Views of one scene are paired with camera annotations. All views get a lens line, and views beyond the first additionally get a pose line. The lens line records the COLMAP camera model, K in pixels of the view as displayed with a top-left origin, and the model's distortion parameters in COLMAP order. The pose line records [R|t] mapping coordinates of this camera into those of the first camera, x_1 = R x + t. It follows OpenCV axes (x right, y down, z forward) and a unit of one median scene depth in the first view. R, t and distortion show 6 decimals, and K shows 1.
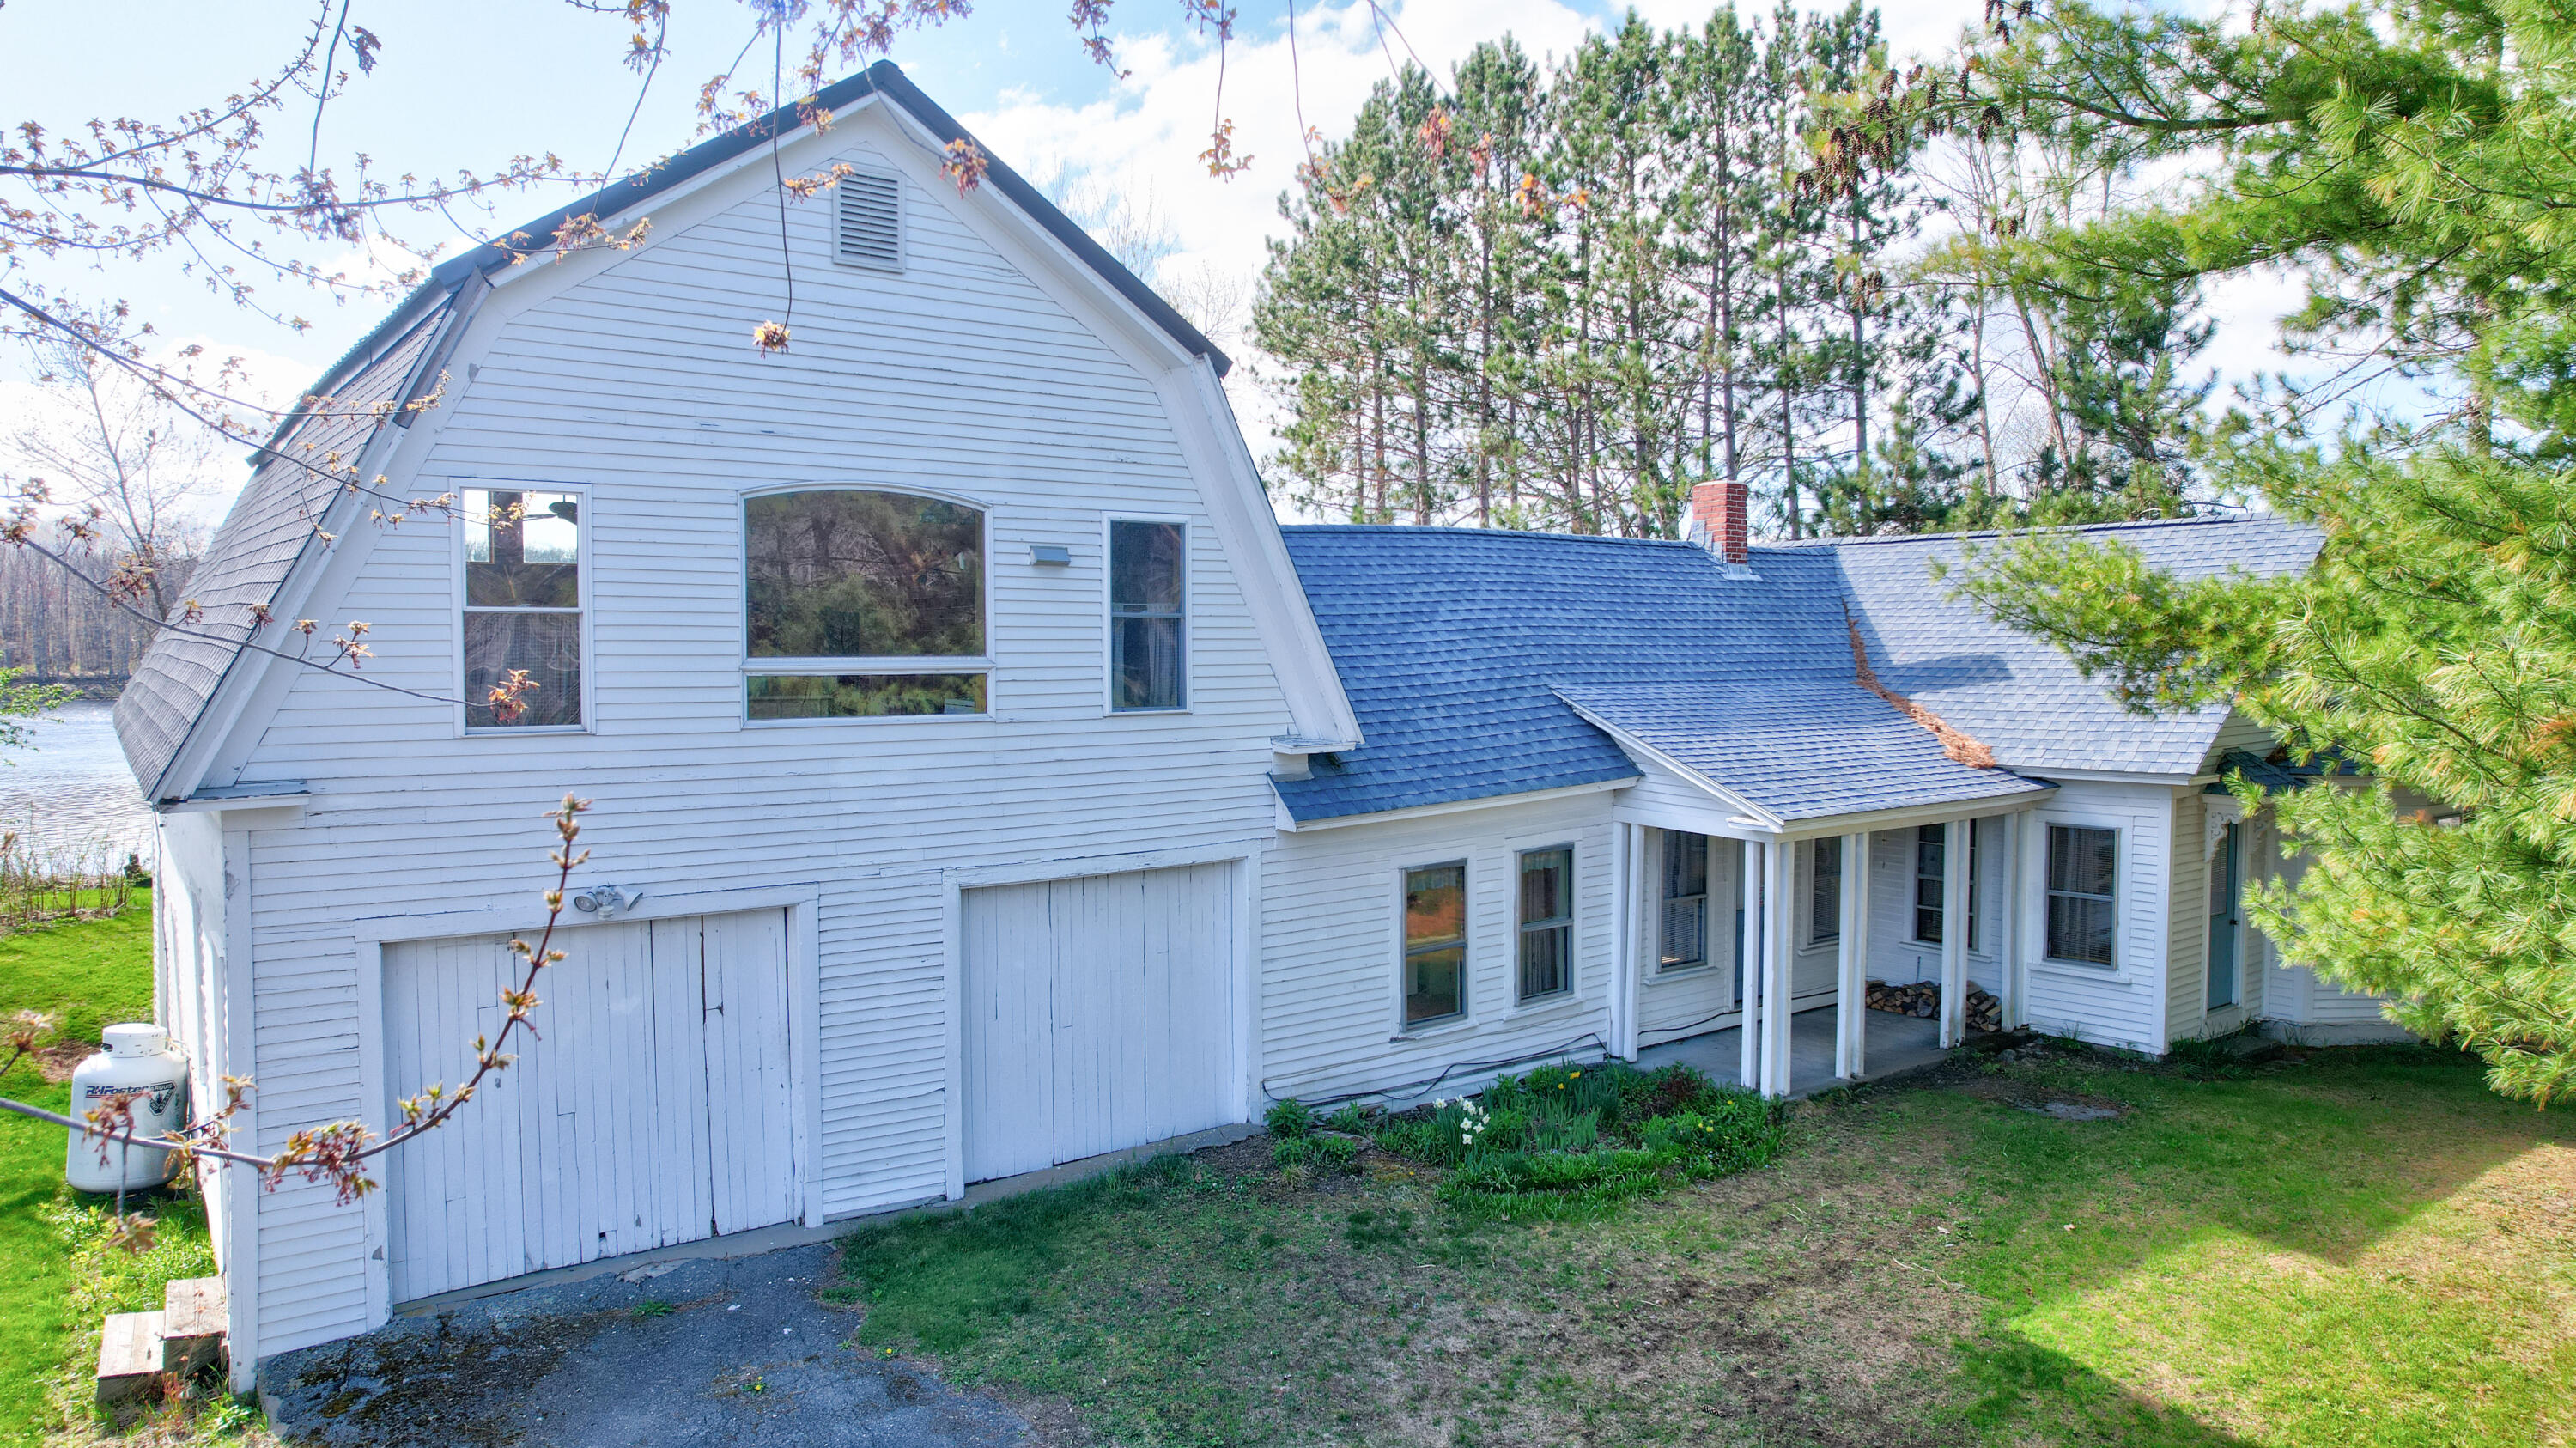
lens RADIAL K [[1648.7, 0, 1288.0], [0, 1648.7, 724.0], [0, 0, 1]] dist [-0.057040, -0.000235]
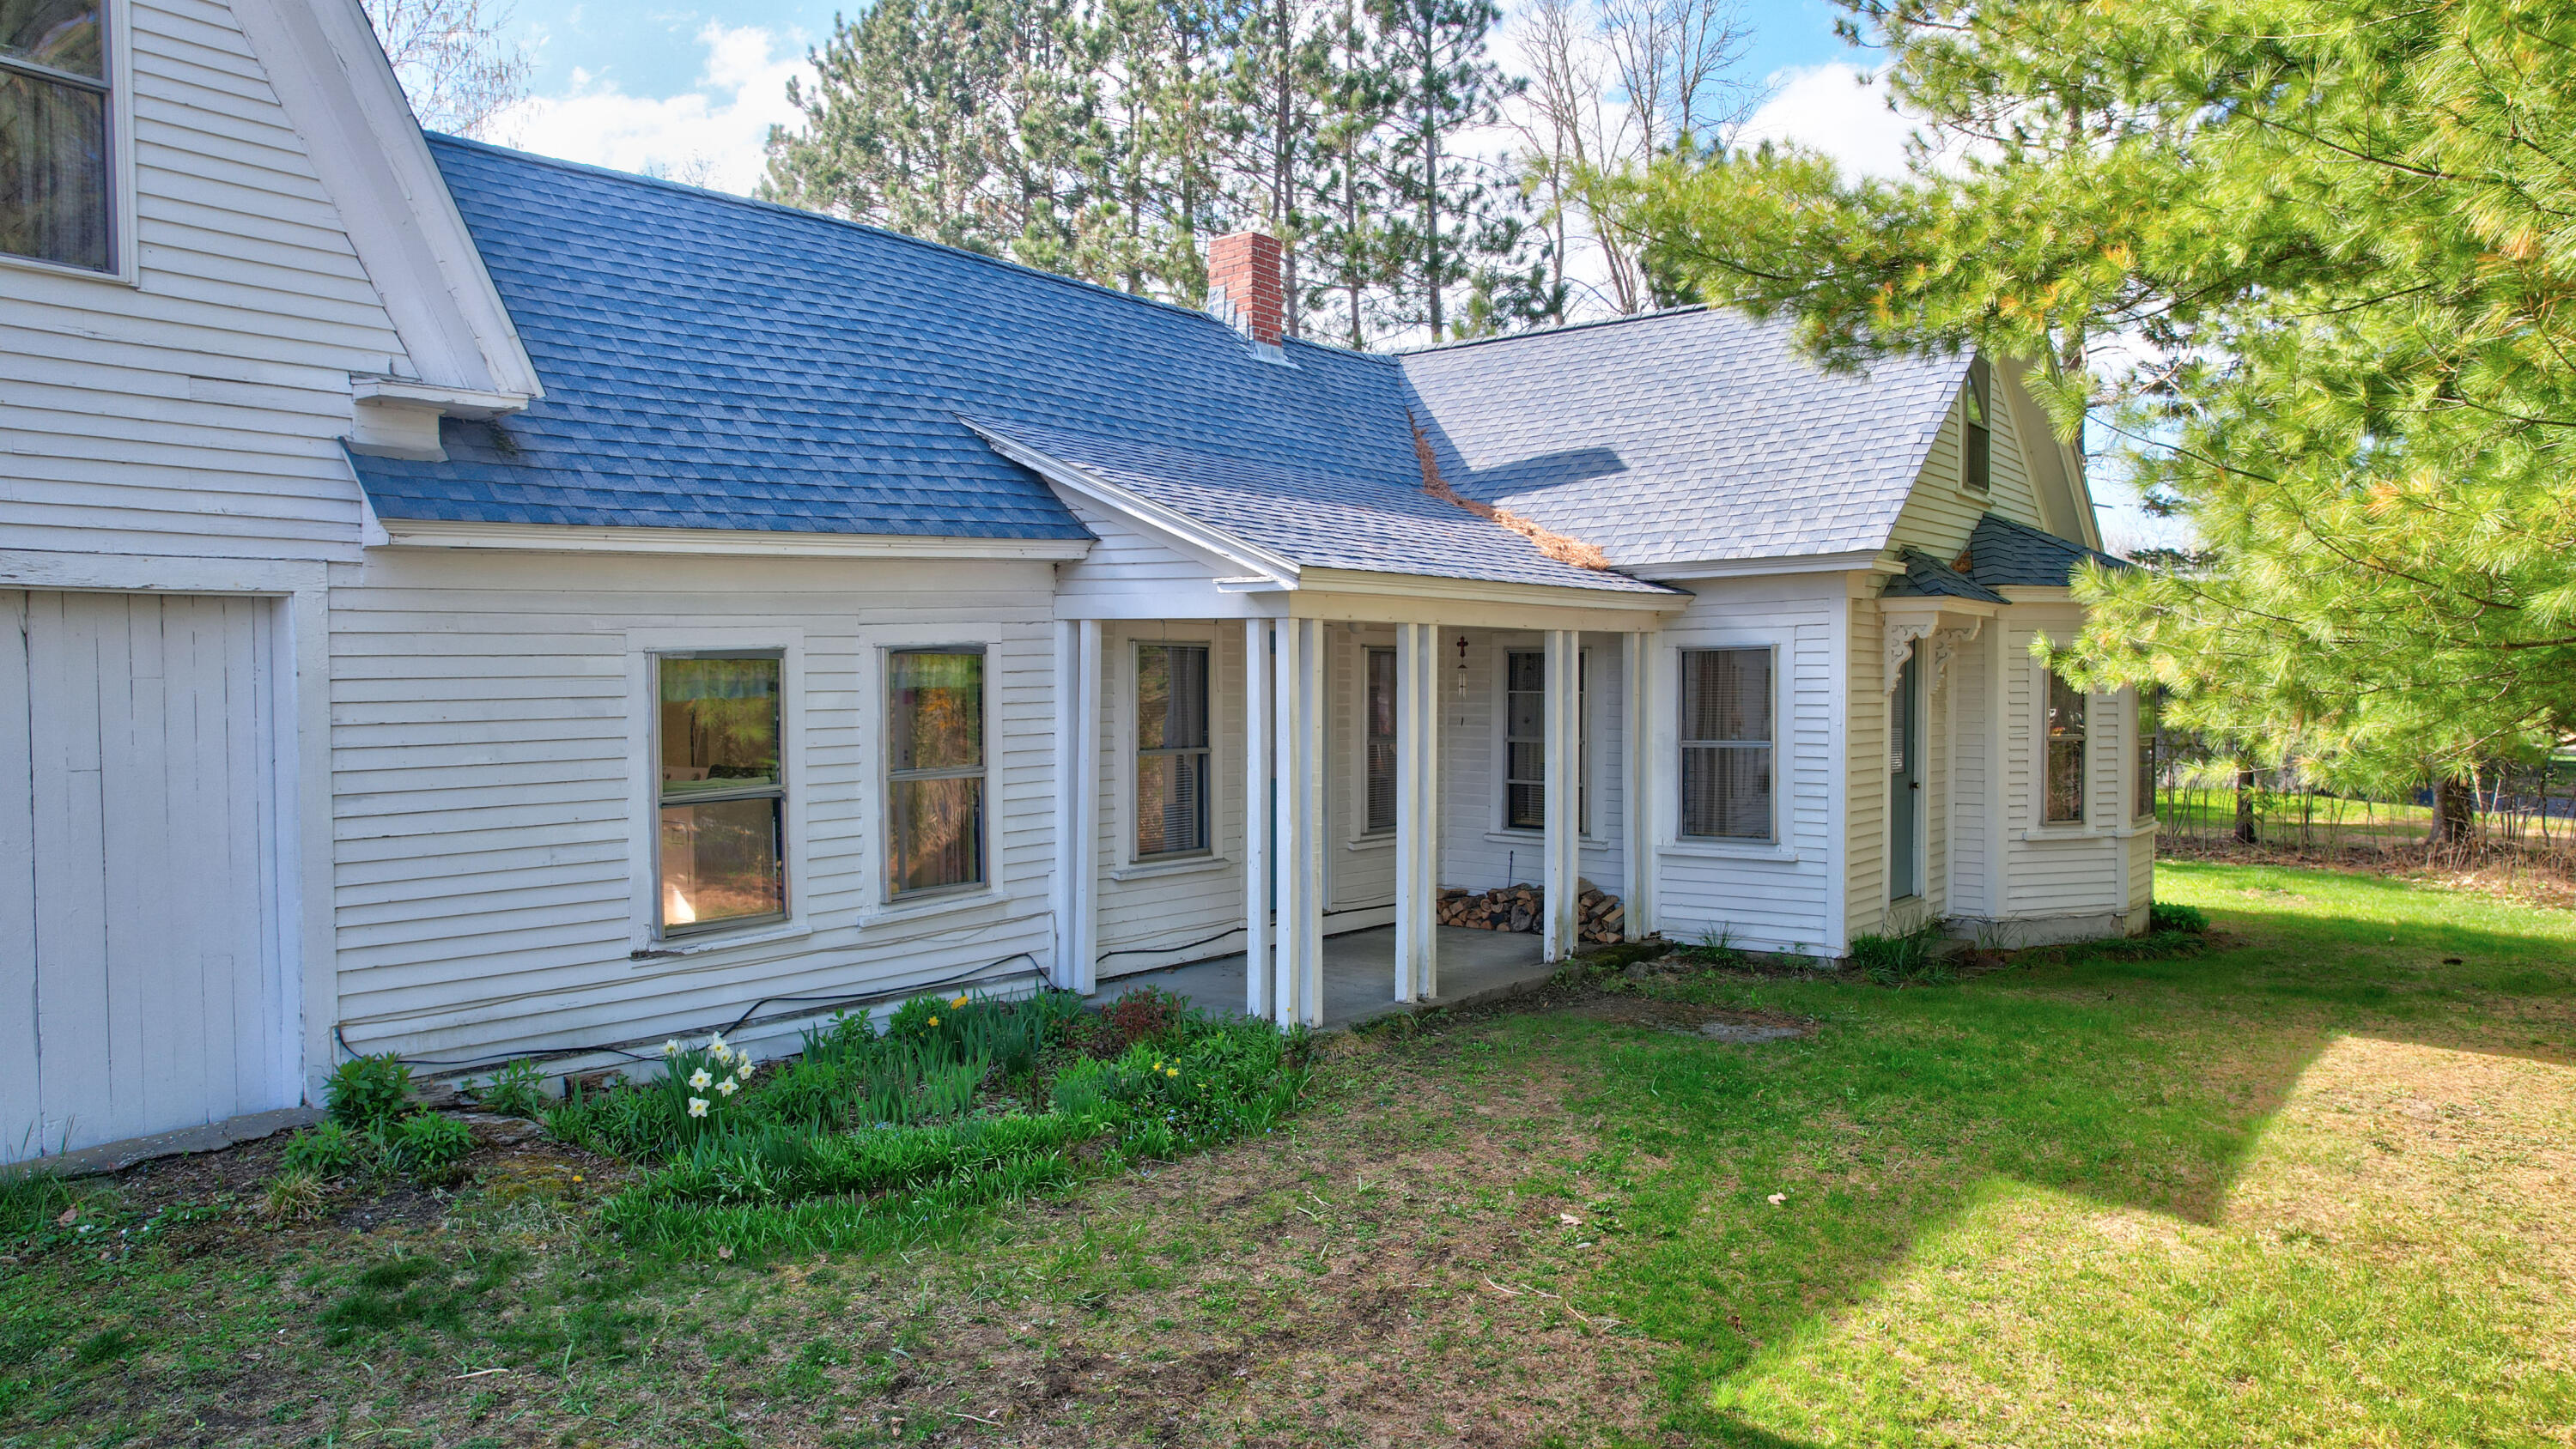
lens RADIAL K [[1644.7, 0, 1301.0], [0, 1644.7, 729.1], [0, 0, 1]] dist [-0.074572, 0.062319]
pose [[0.969593, -0.006174, 0.244644, 0.147606], [0.011994, 0.999679, -0.022307, 0.128339], [-0.244428, 0.024563, 0.969356, 0.394292]]
